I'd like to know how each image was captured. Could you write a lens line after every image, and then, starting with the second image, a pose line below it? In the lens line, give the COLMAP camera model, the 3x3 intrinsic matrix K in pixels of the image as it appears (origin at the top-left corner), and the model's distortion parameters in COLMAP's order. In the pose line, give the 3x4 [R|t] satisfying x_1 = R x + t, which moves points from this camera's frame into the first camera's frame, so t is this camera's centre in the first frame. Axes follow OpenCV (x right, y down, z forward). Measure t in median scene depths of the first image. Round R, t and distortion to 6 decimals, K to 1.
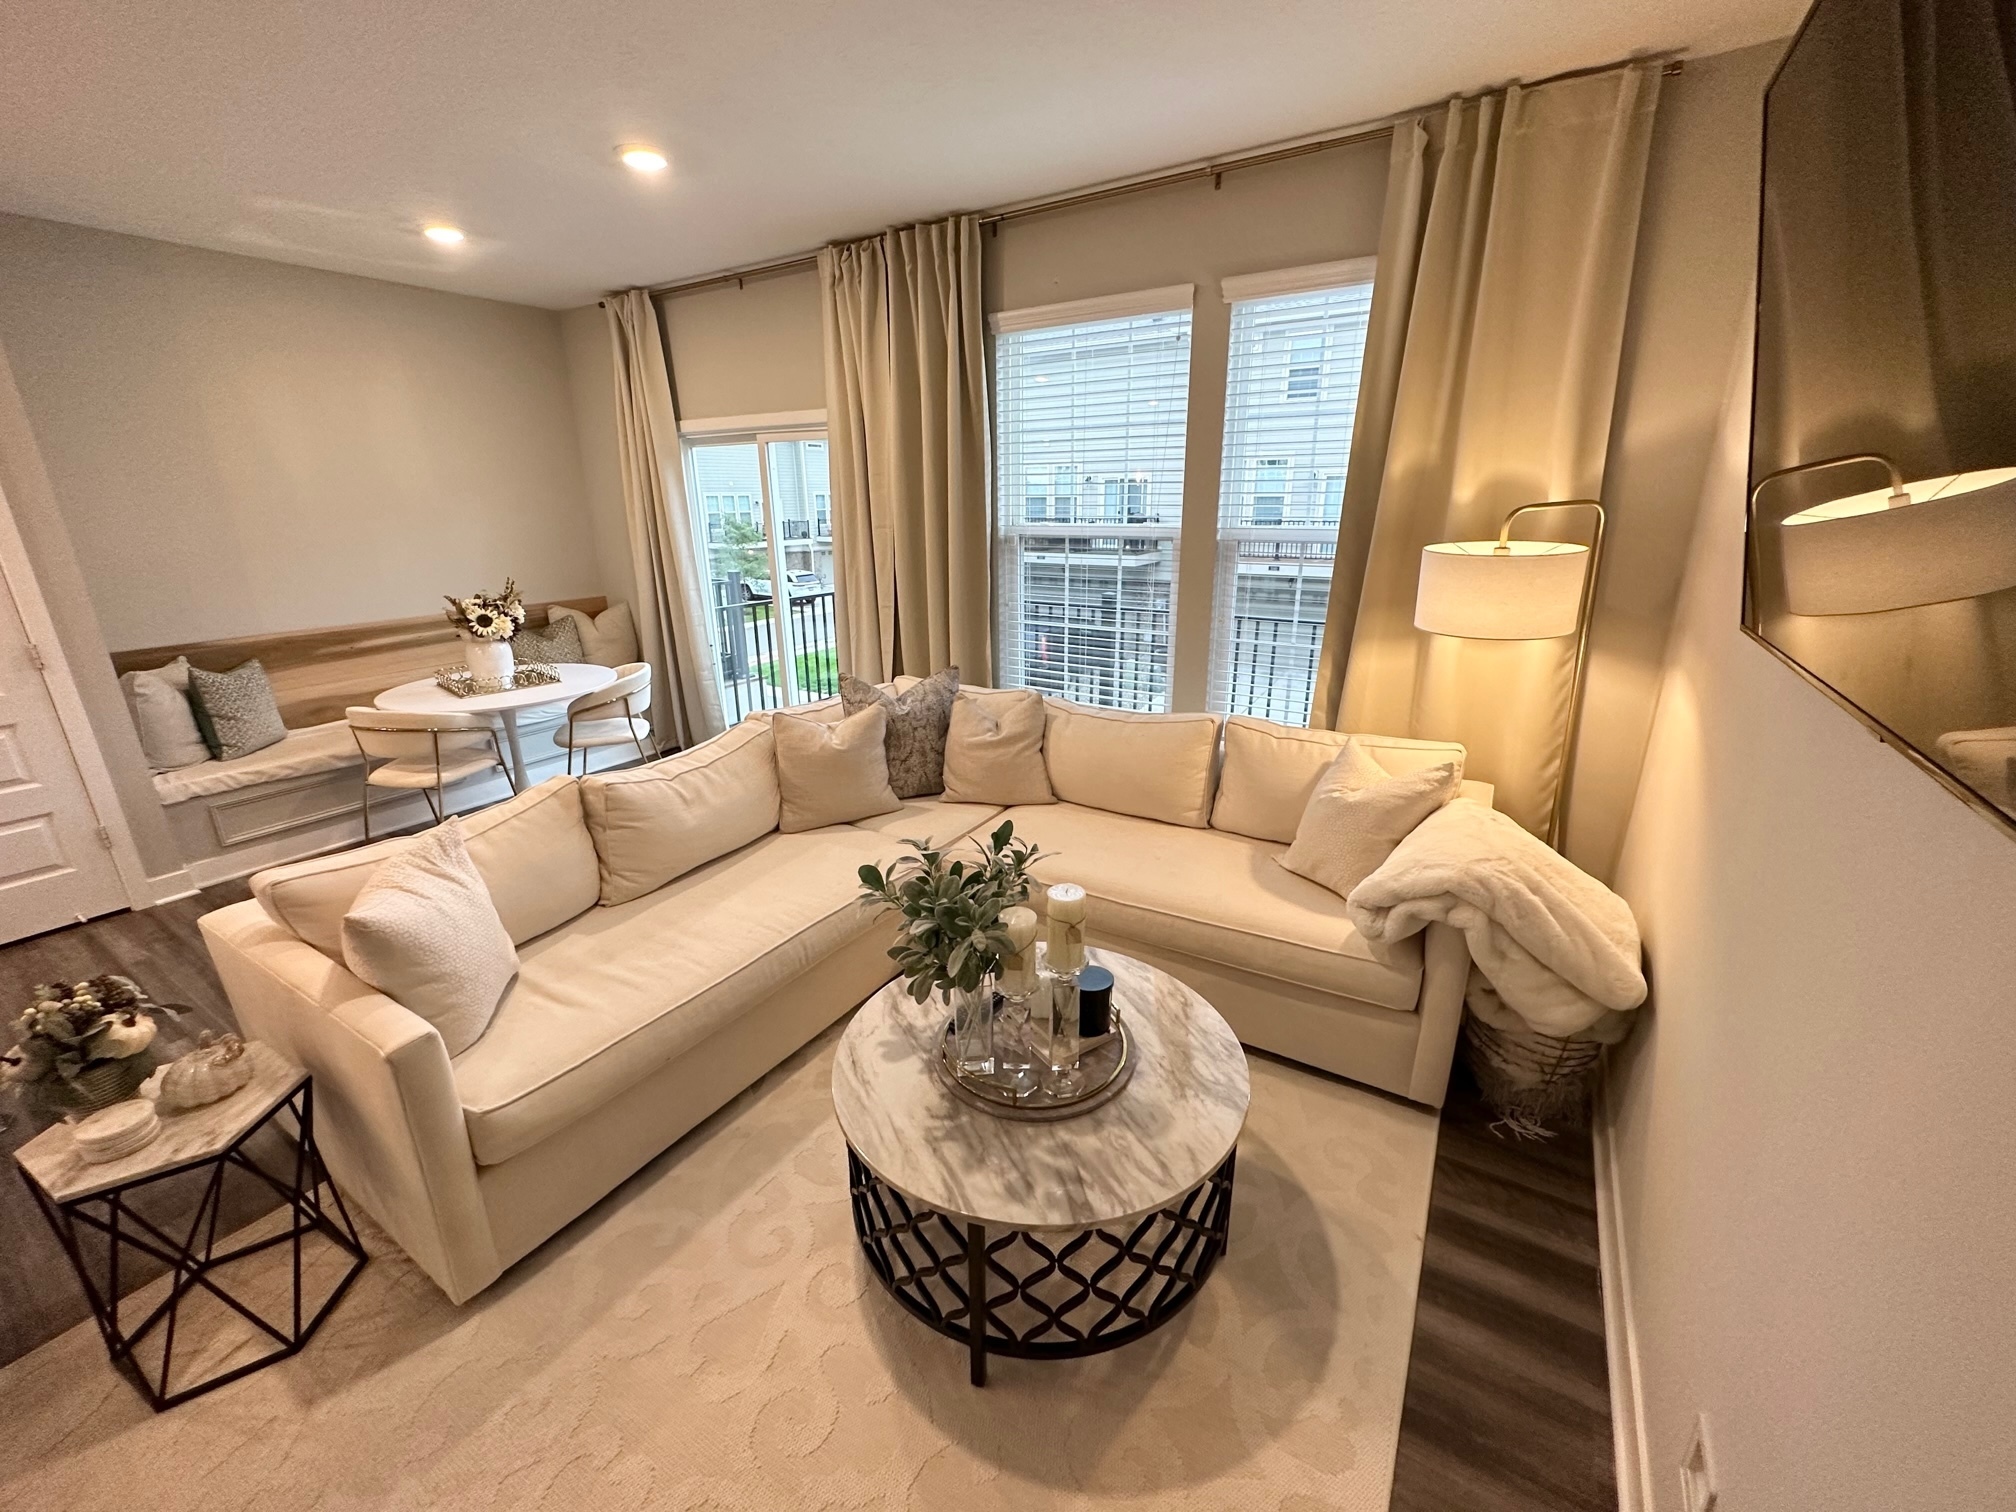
lens RADIAL K [[805.9, 0, 1007.2], [0, 805.9, 749.9], [0, 0, 1]] dist [-0.002406, 0.000140]
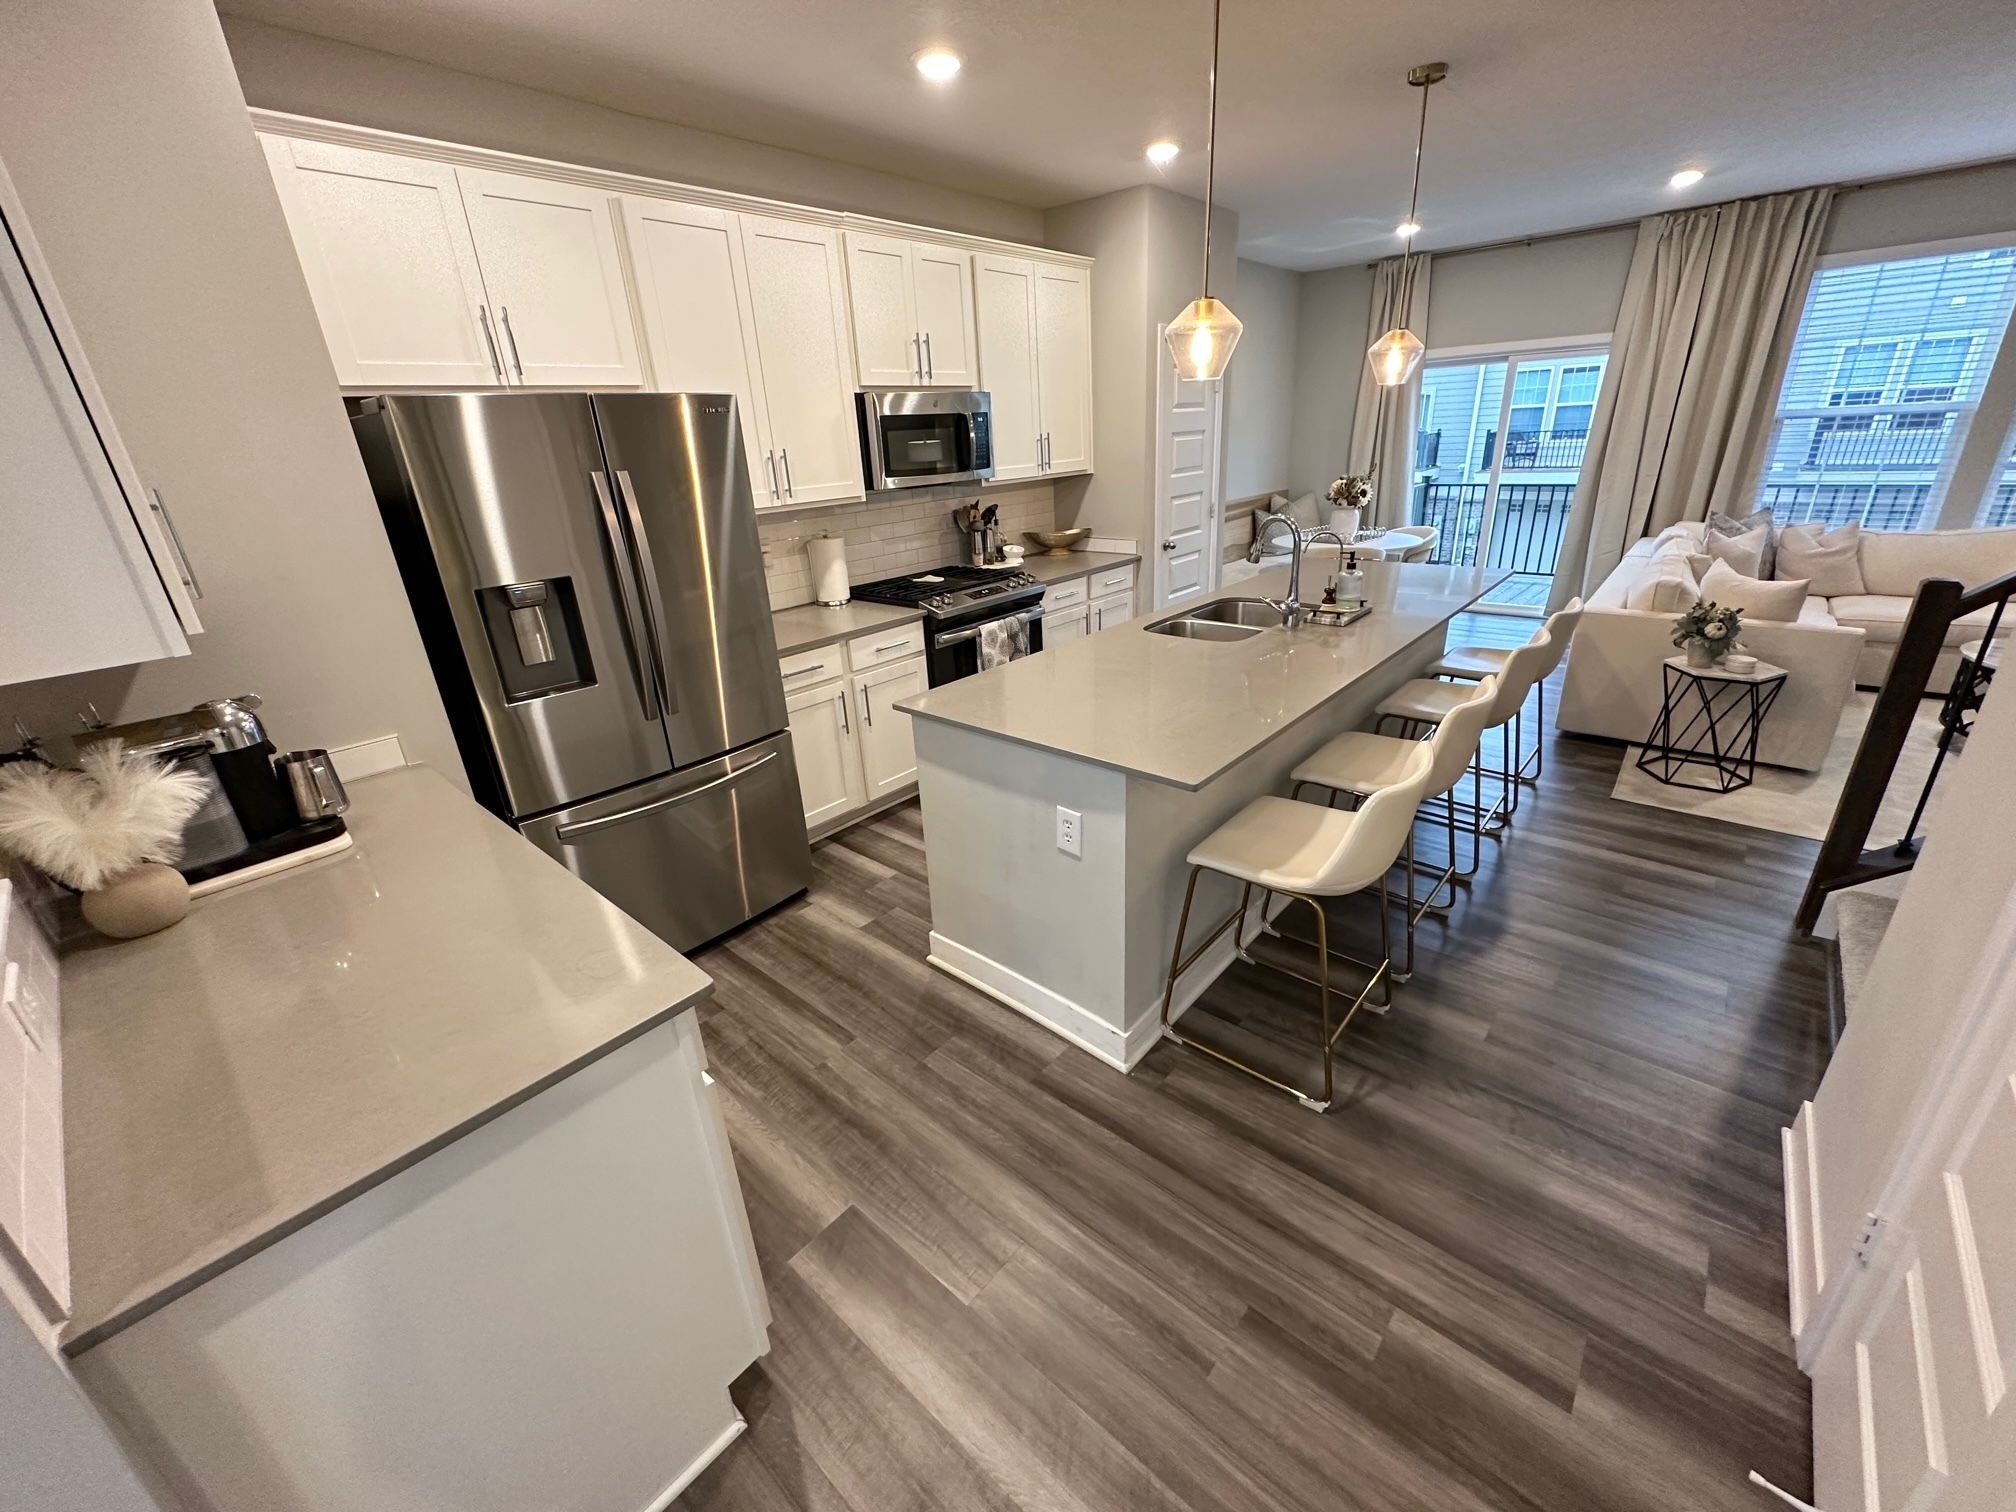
lens RADIAL K [[805.9, 0, 1007.2], [0, 805.9, 749.9], [0, 0, 1]] dist [-0.002406, 0.000140]
pose [[0.987174, 0.018153, -0.158610, -1.454032], [-0.006594, 0.997303, 0.073102, 0.292504], [0.159509, -0.071119, 0.984631, -0.852719]]
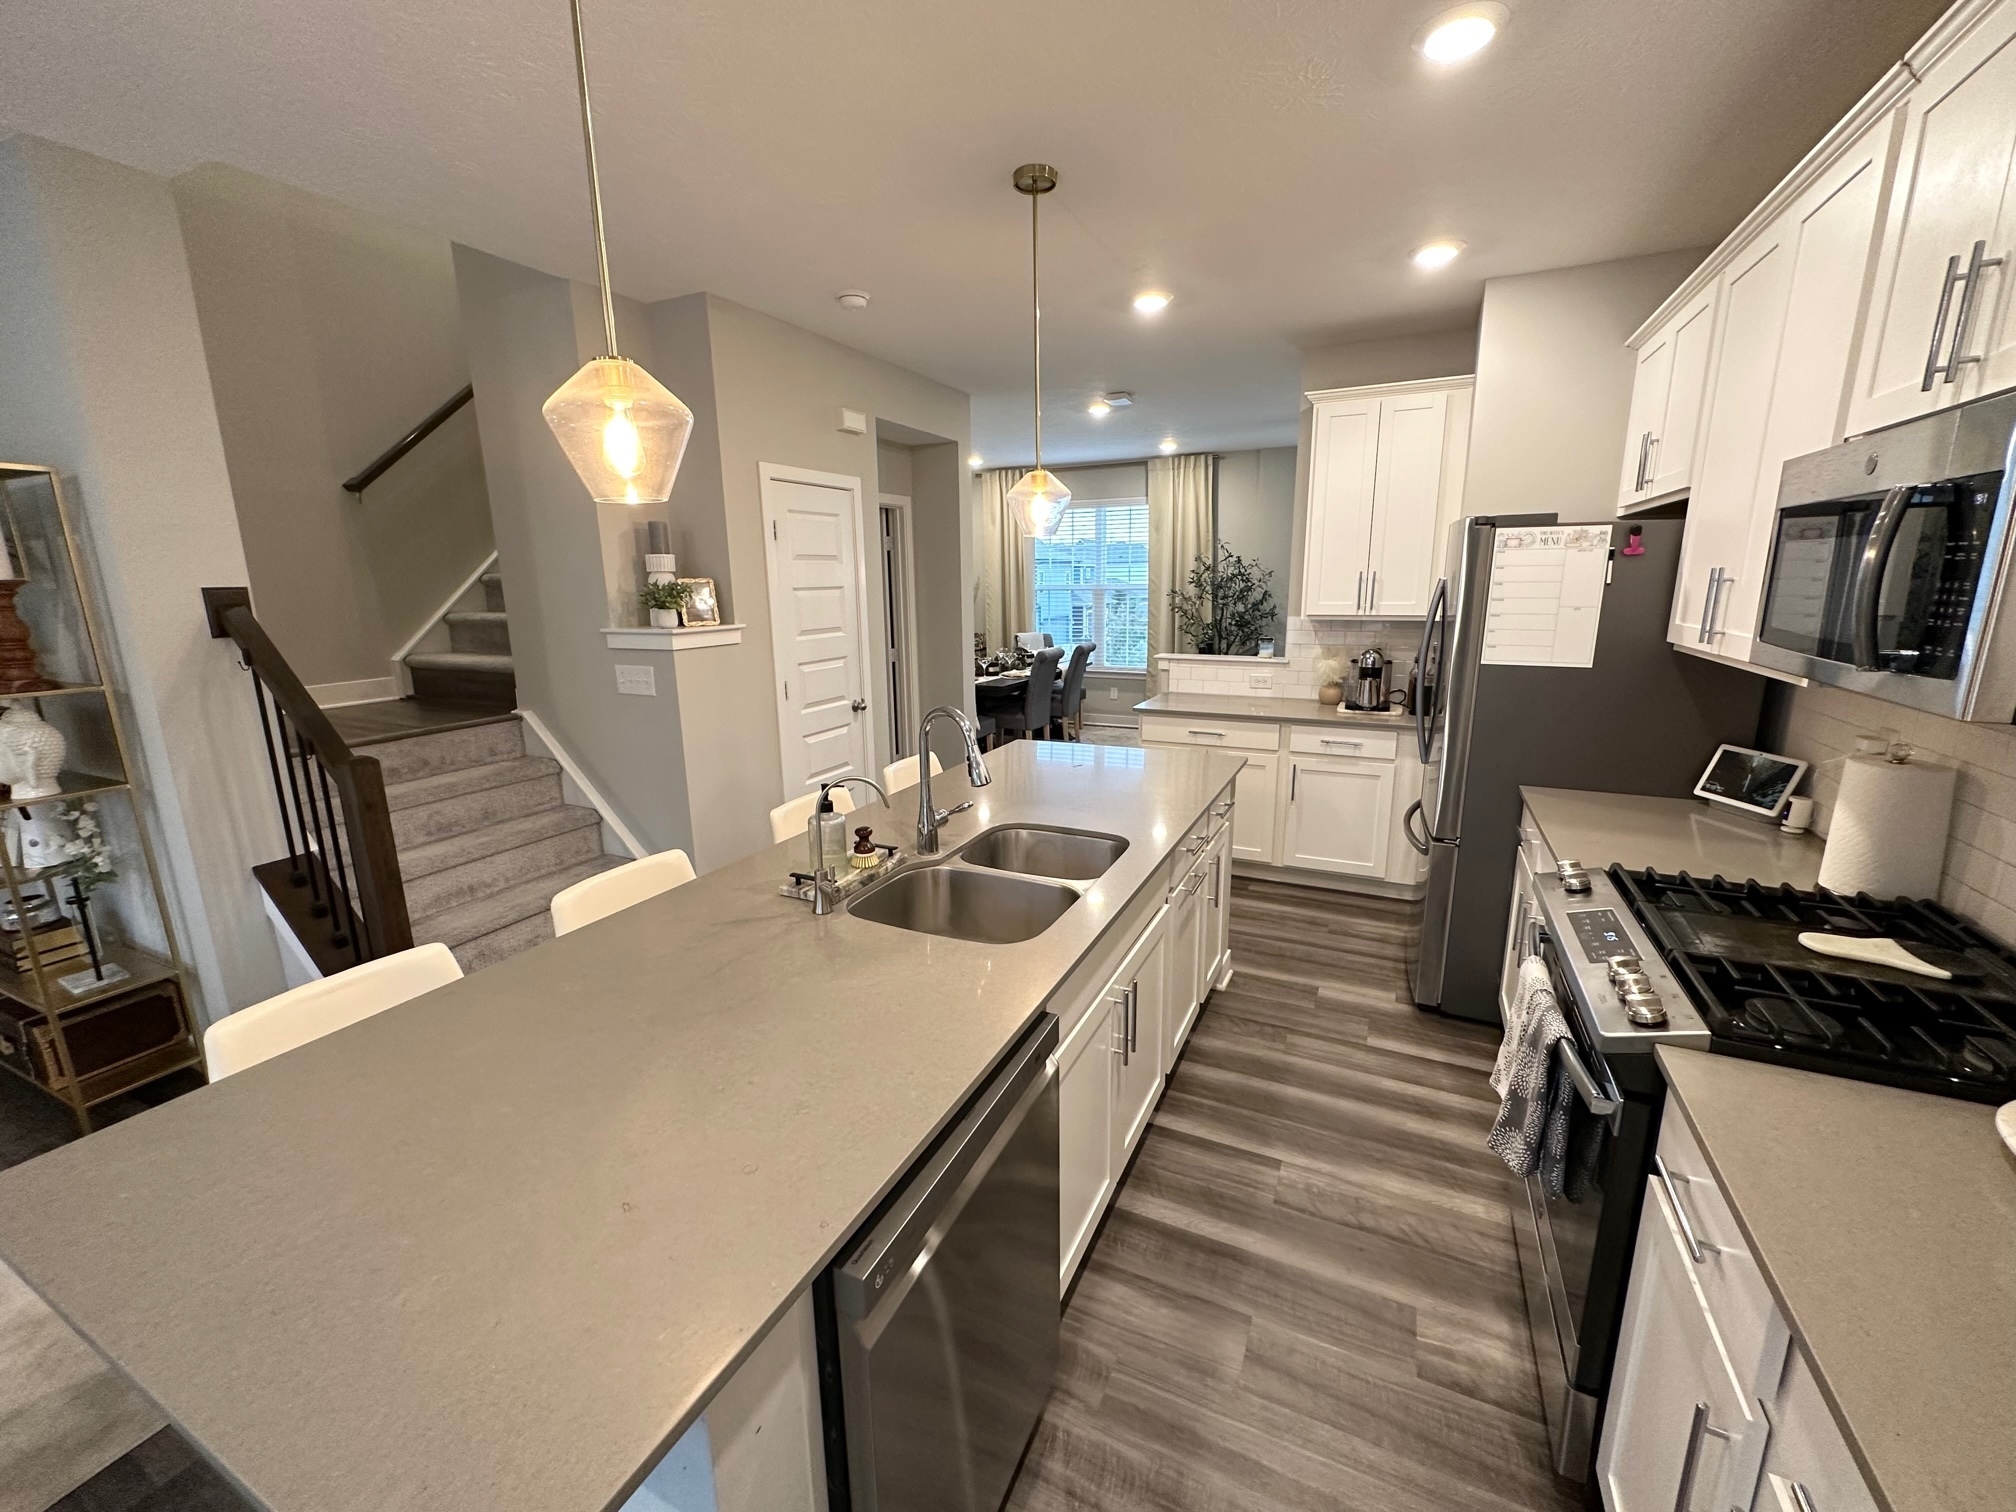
lens RADIAL K [[805.9, 0, 1007.2], [0, 805.9, 749.9], [0, 0, 1]] dist [-0.002406, 0.000140]
pose [[-0.992790, 0.043370, -0.111743, -1.250006], [-0.018237, 0.866740, 0.498427, -0.248364], [0.118469, 0.496872, -0.859700, 0.849608]]
